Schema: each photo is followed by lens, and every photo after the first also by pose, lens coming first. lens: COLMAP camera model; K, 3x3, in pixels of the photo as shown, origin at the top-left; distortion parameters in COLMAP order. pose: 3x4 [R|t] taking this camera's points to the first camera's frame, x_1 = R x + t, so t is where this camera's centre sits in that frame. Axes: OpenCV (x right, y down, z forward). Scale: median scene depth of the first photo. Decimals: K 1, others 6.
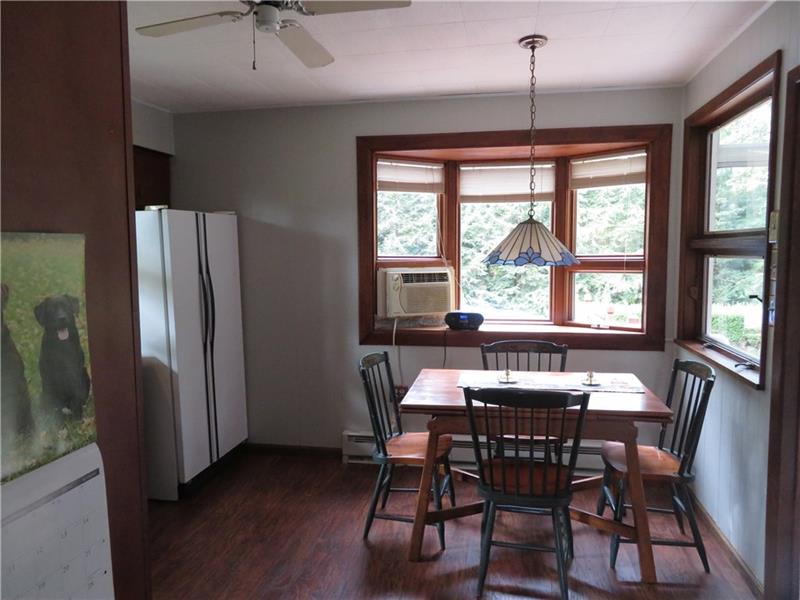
lens RADIAL K [[572.8, 0, 400.0], [0, 572.8, 300.0], [0, 0, 1]] dist [0.000456, 0.005792]
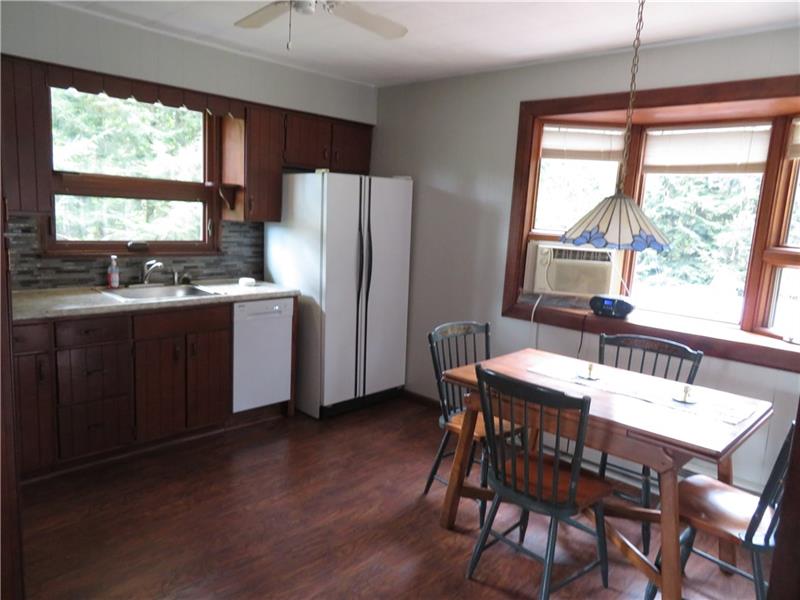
lens RADIAL K [[572.8, 0, 400.0], [0, 572.8, 300.0], [0, 0, 1]] dist [0.000456, 0.005792]
pose [[0.835080, 0.139455, -0.532159, 0.314775], [-0.110595, 0.990144, 0.085924, -0.015400], [0.538897, -0.012900, 0.842273, 0.076103]]
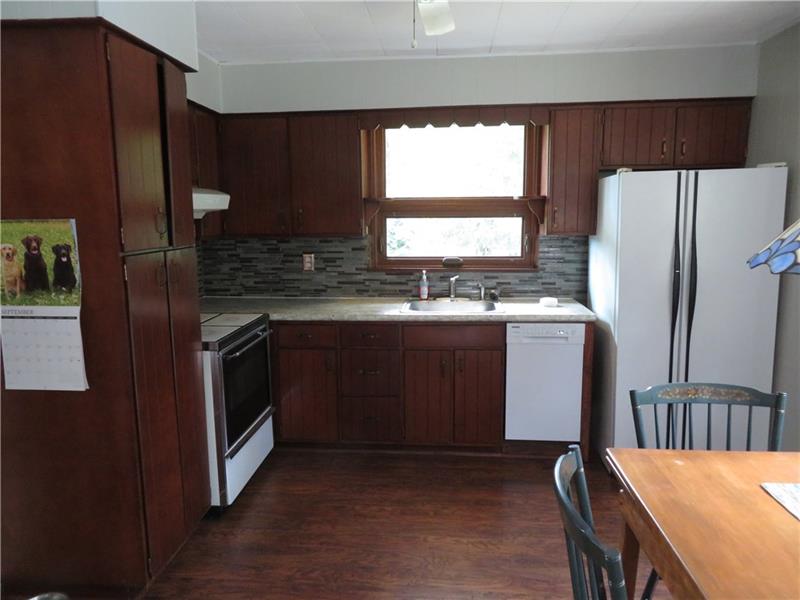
lens RADIAL K [[572.8, 0, 400.0], [0, 572.8, 300.0], [0, 0, 1]] dist [0.000456, 0.005792]
pose [[0.094471, 0.159143, -0.982725, 0.433373], [-0.079130, 0.985217, 0.151940, -0.055284], [0.992378, 0.063410, 0.105668, 0.460434]]
